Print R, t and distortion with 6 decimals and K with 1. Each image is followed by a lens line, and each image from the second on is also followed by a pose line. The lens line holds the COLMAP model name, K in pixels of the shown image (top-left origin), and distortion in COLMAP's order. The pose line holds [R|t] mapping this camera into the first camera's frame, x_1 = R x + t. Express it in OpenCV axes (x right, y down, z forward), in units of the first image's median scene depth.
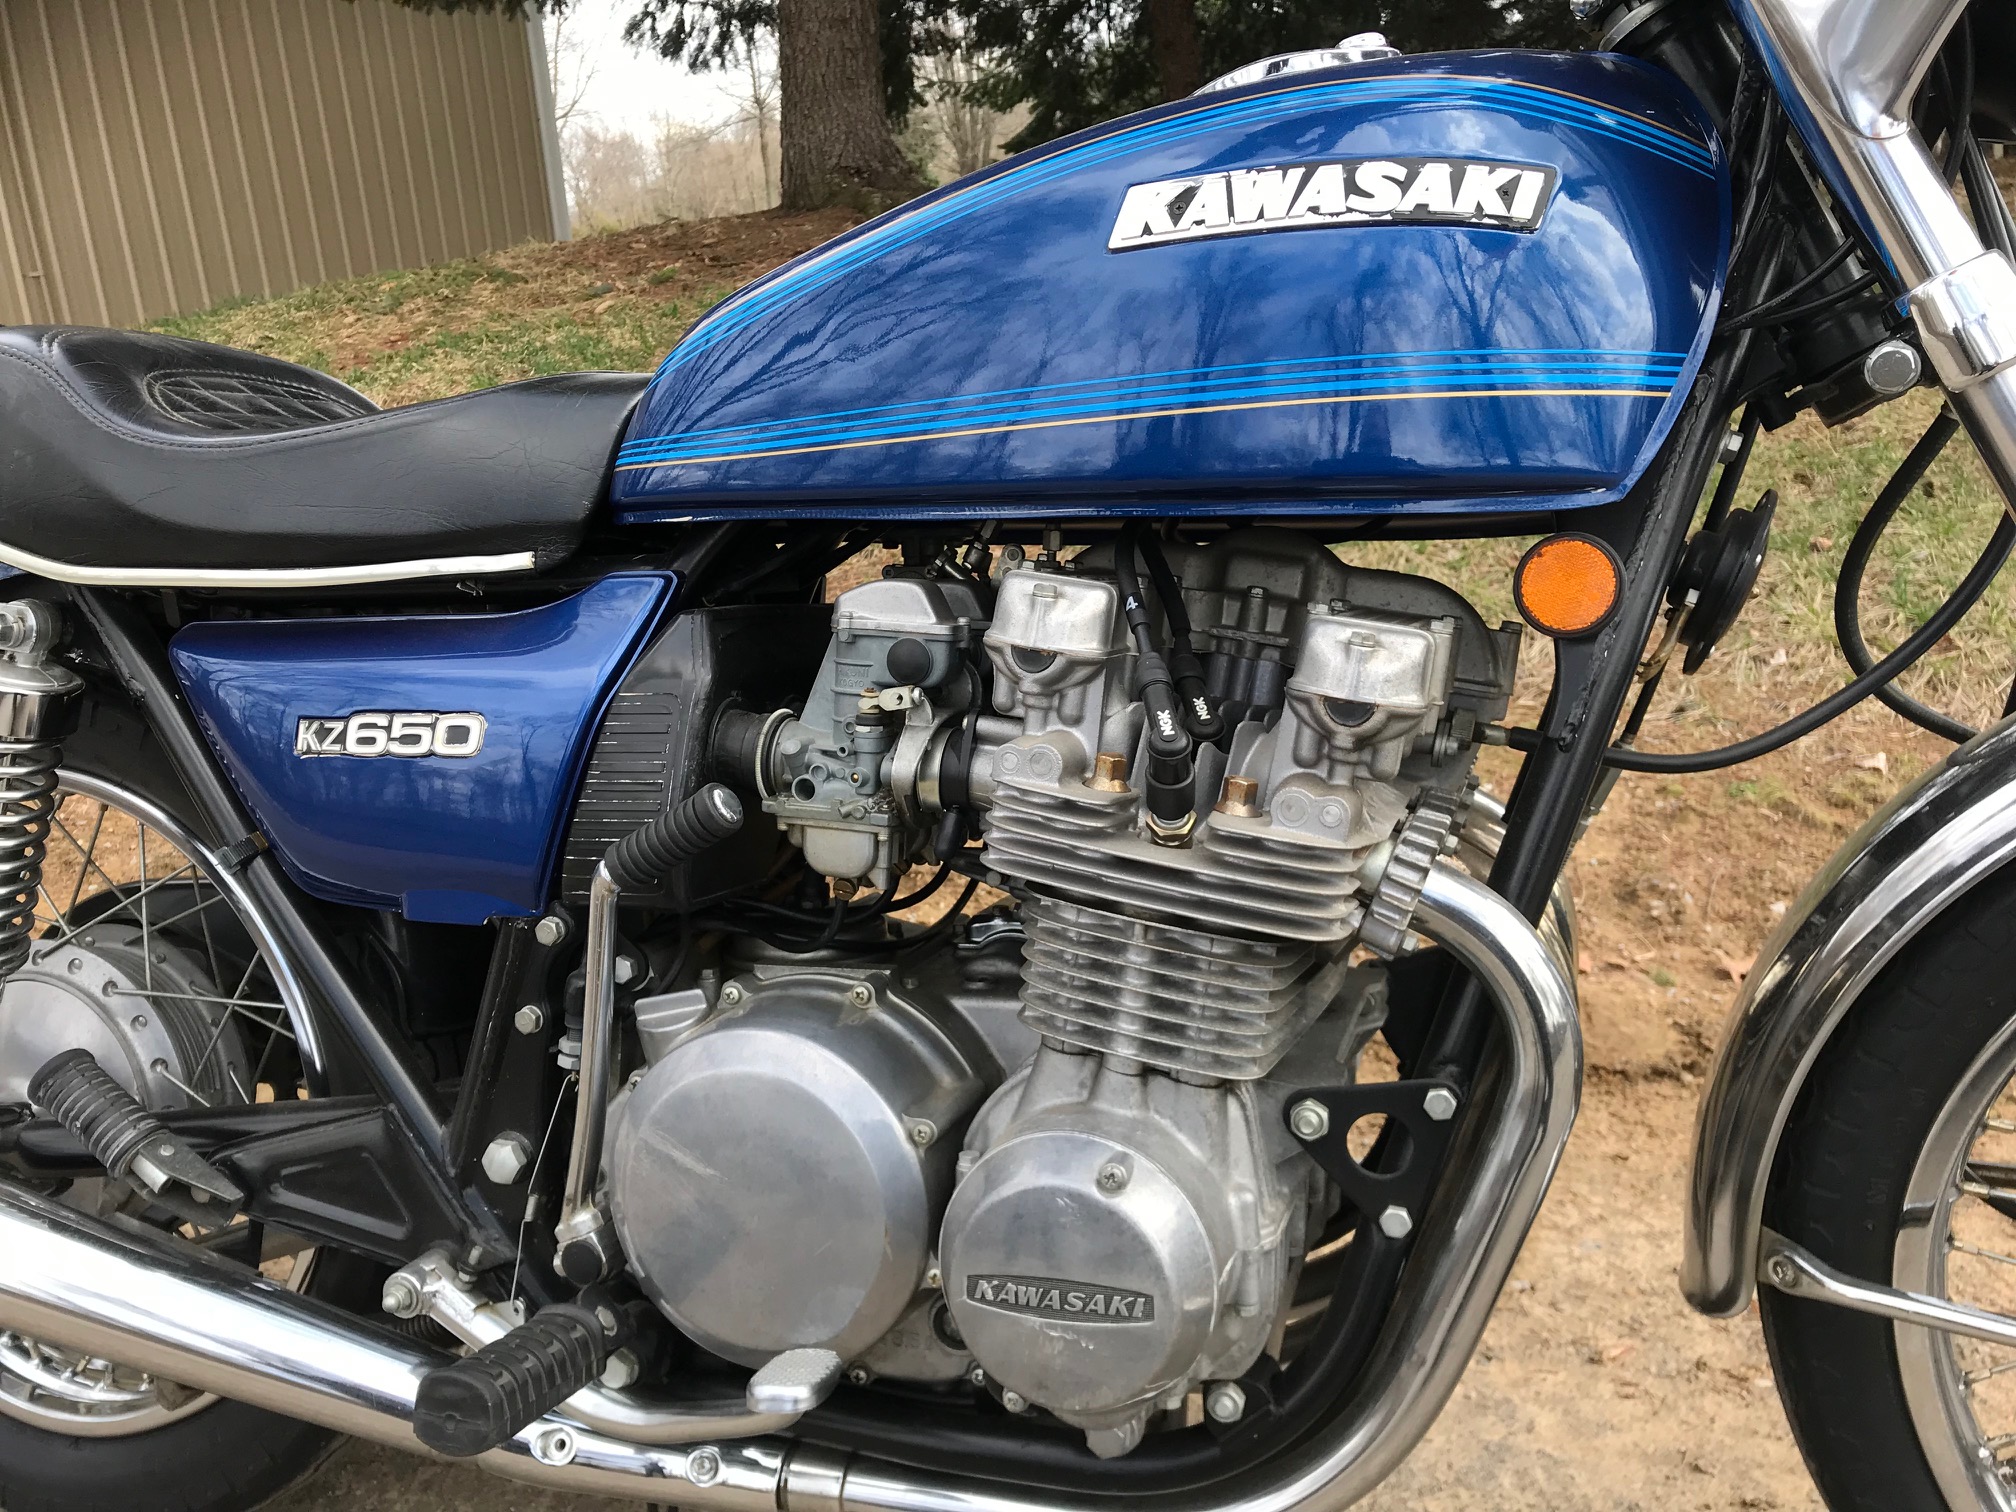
lens RADIAL K [[1697.1, 0, 964.9], [0, 1697.1, 746.6], [0, 0, 1]] dist [0.069738, -0.088982]
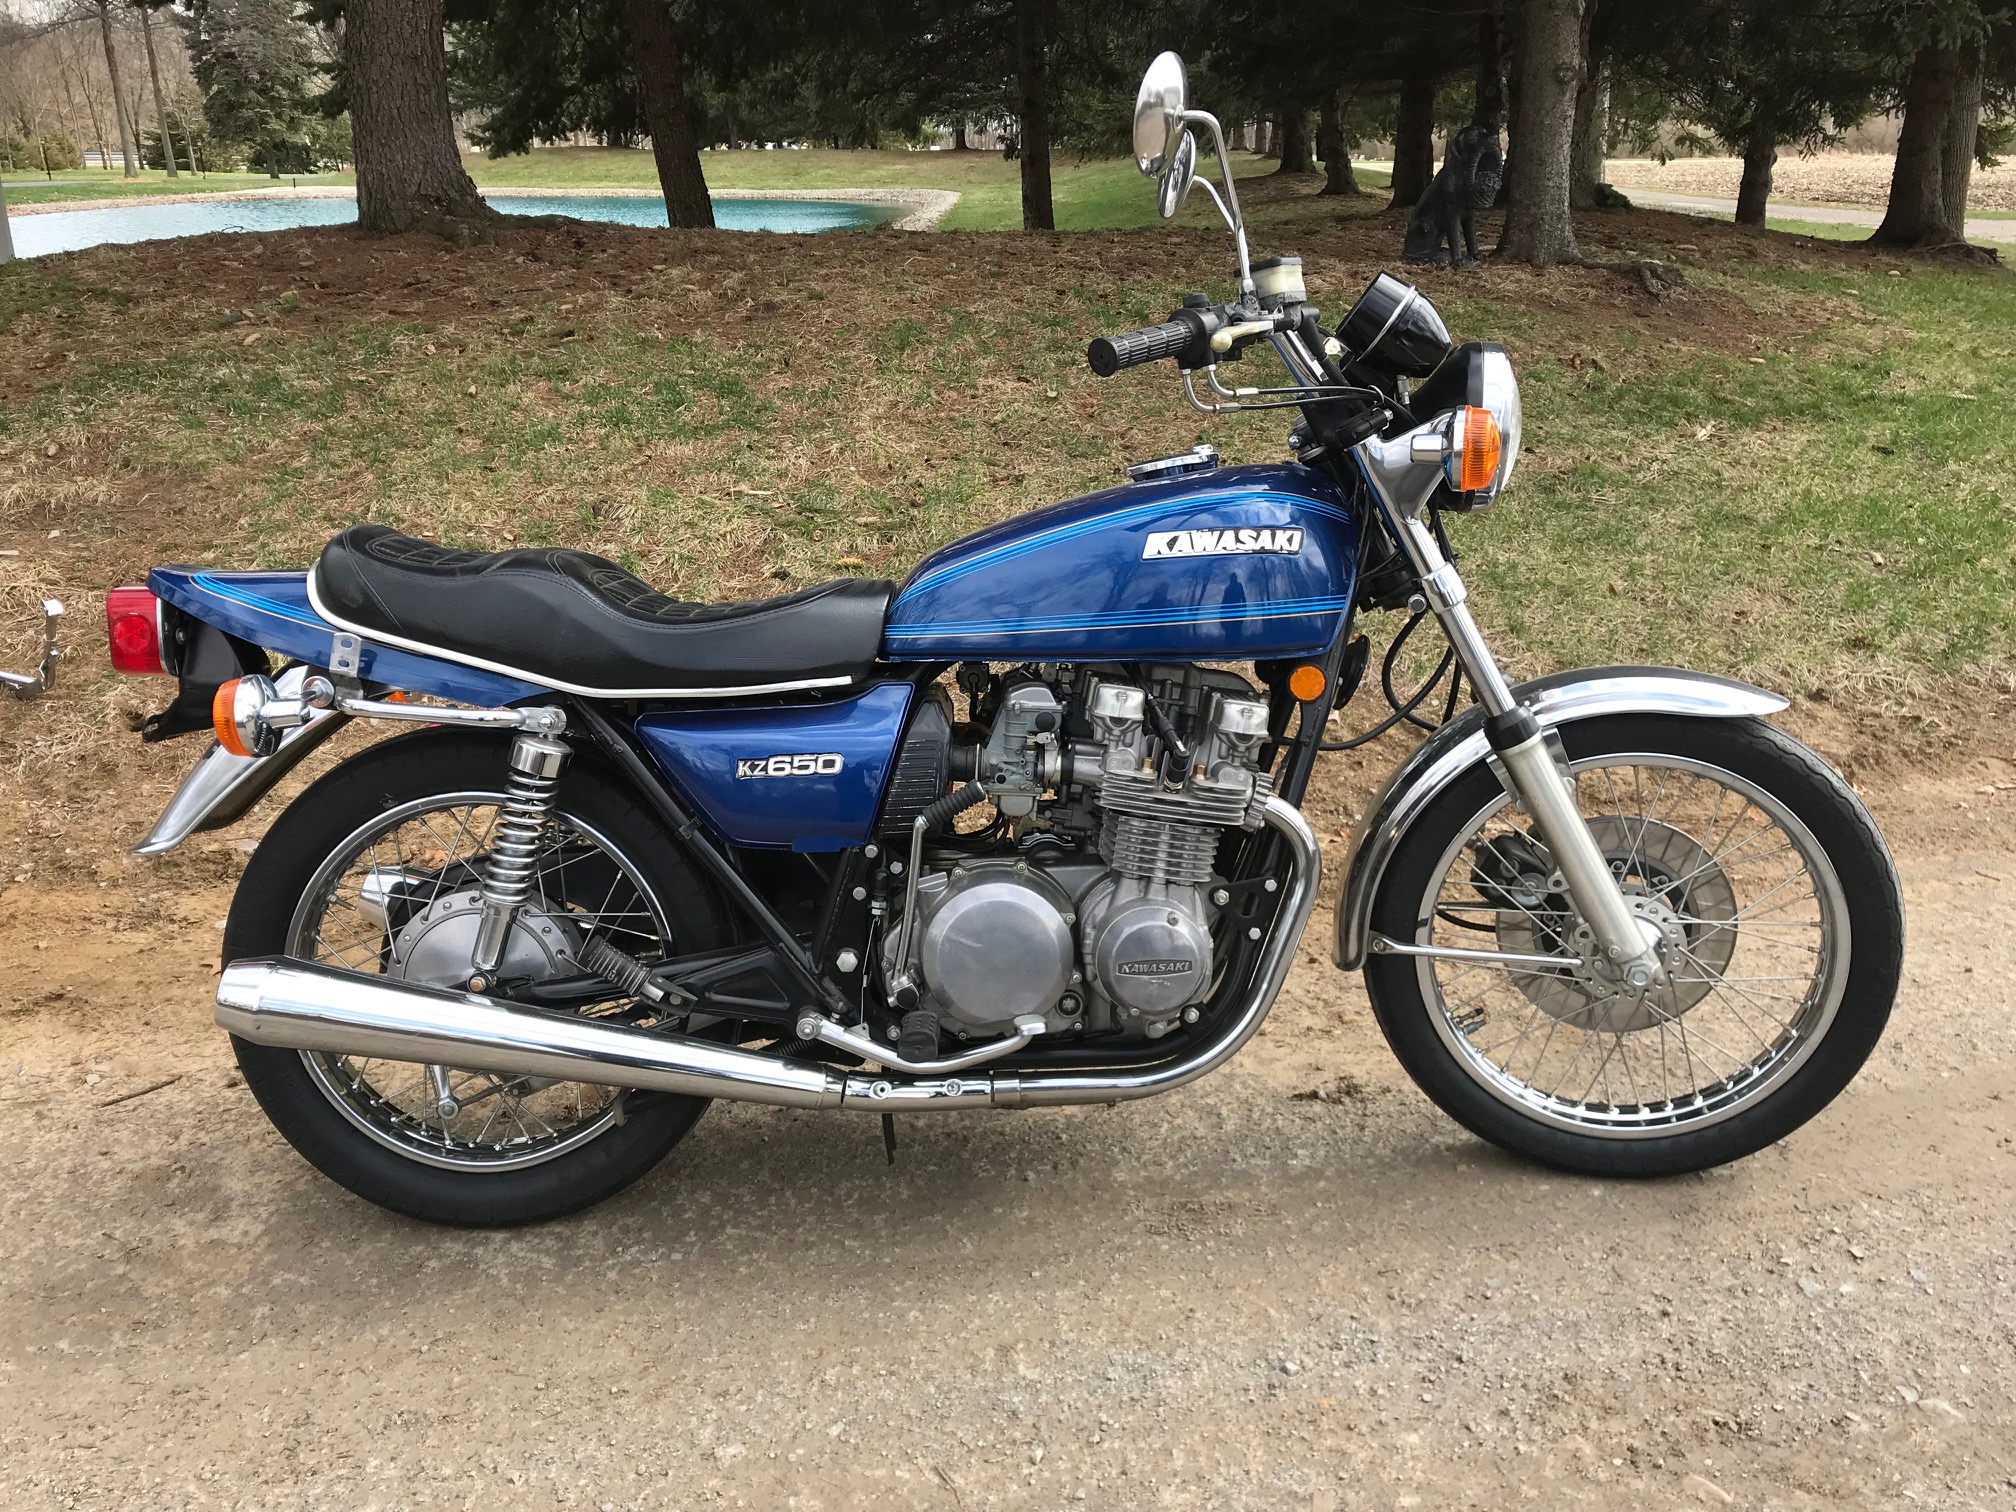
lens RADIAL K [[1704.3, 0, 1006.1], [0, 1704.3, 747.6], [0, 0, 1]] dist [0.066900, -0.134739]
pose [[0.936637, -0.058665, 0.345354, -0.858800], [0.047341, 0.998031, 0.041141, -0.108786], [-0.347088, -0.022185, 0.937570, -1.122614]]
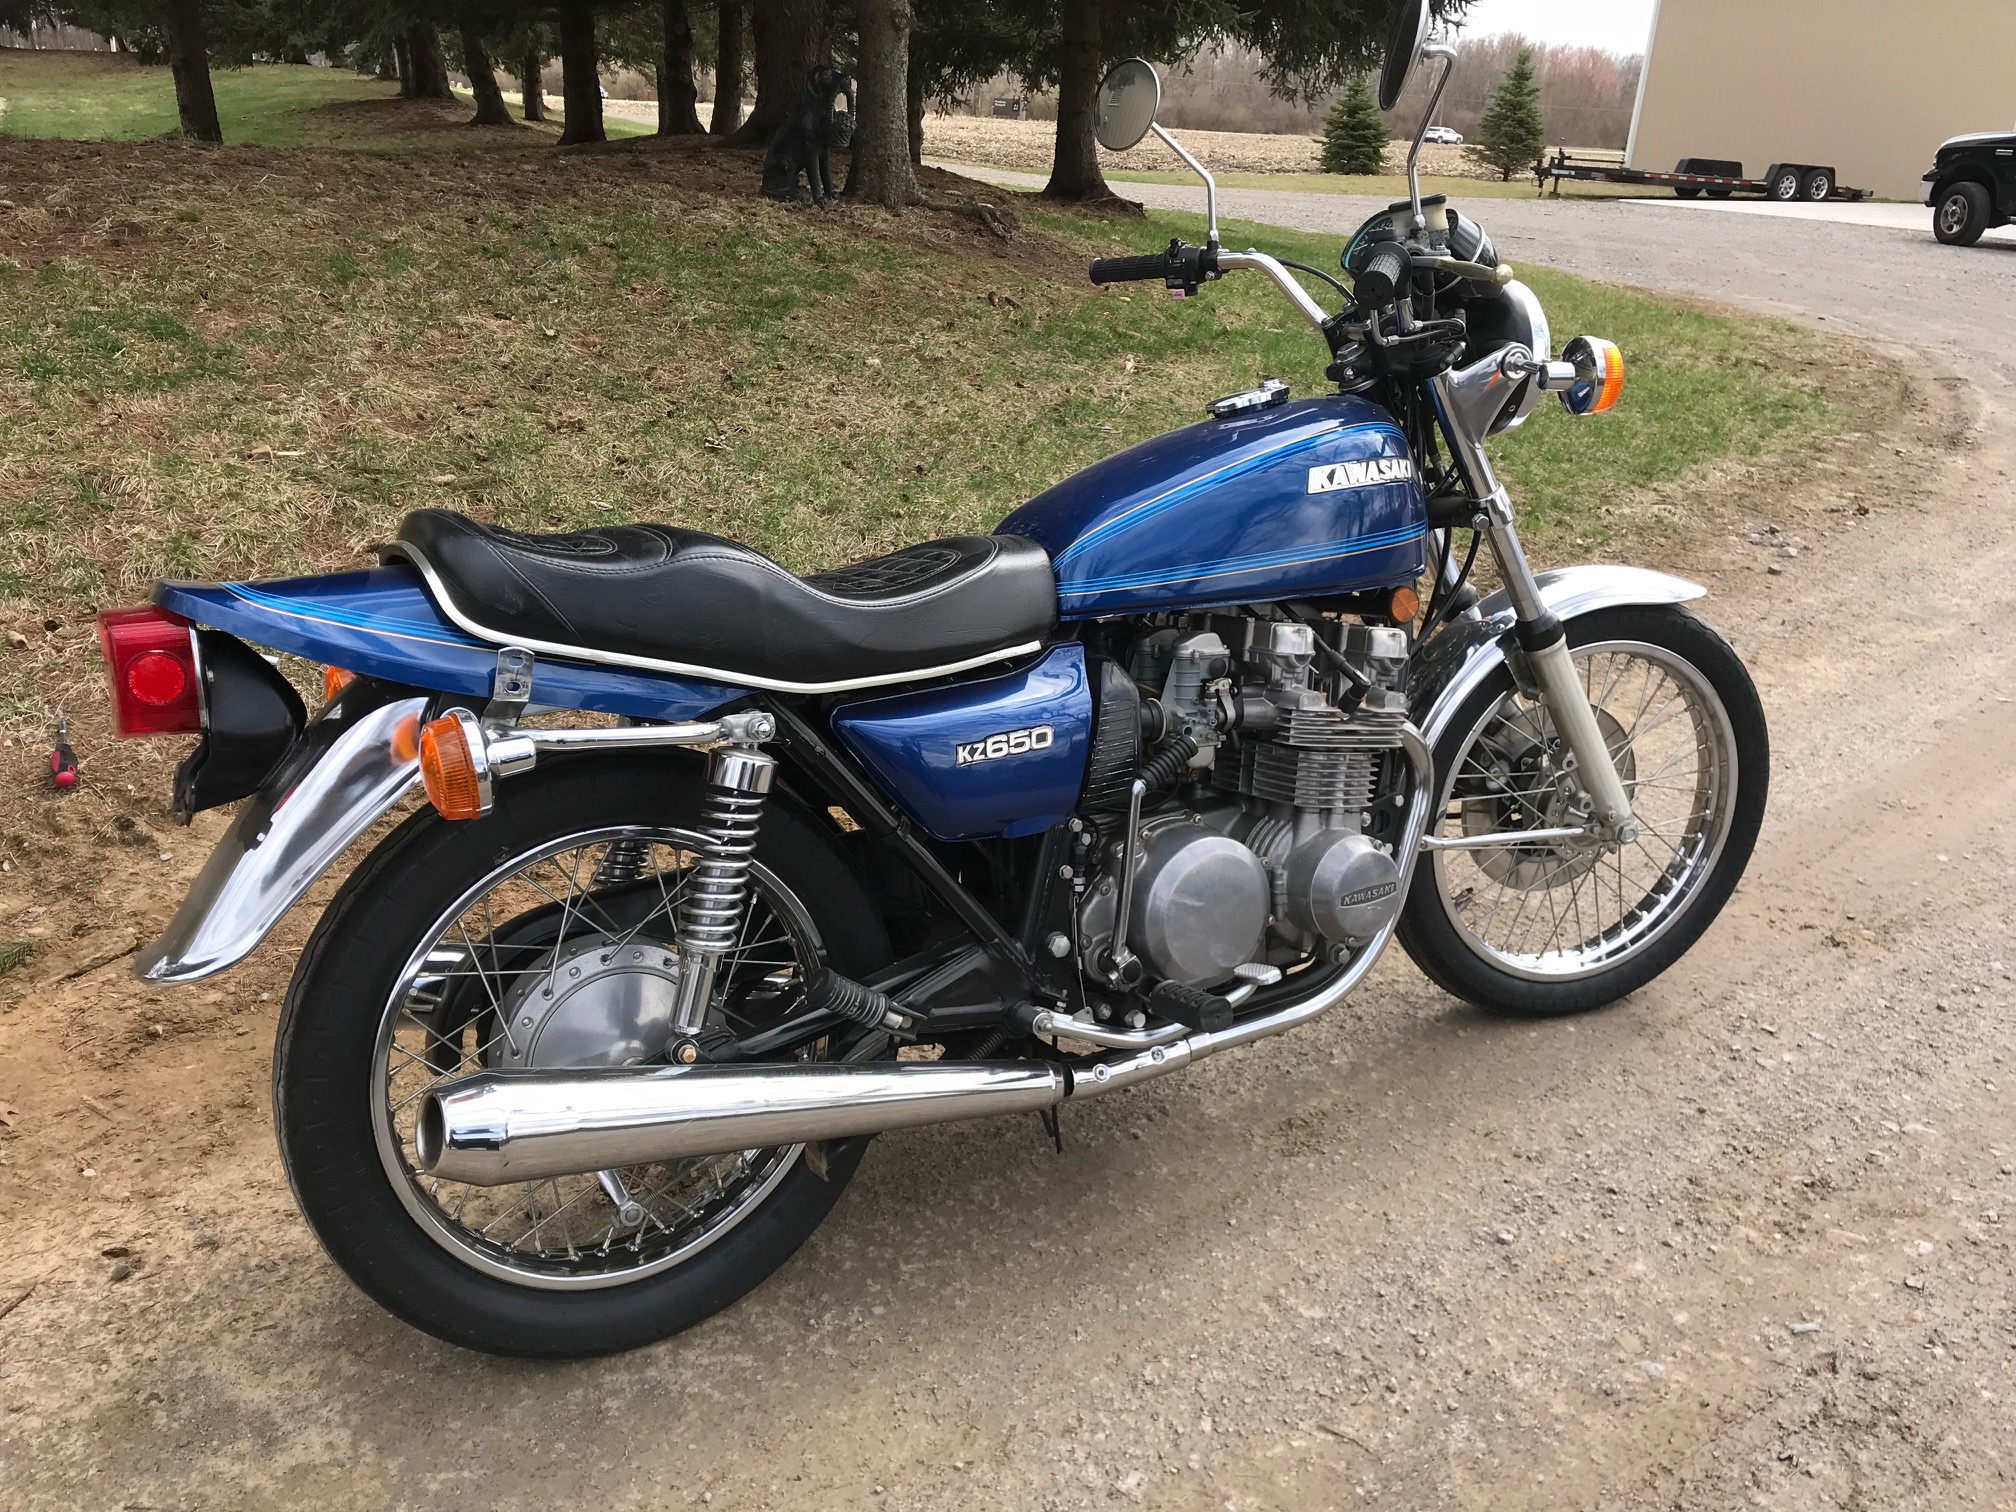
lens RADIAL K [[1679.2, 0, 1046.1], [0, 1679.2, 751.7], [0, 0, 1]] dist [0.096681, -0.217781]
pose [[0.637841, -0.180934, 0.748613, -1.820418], [0.130566, 0.983346, 0.126421, -0.245058], [-0.759020, 0.017107, 0.650843, -0.276954]]
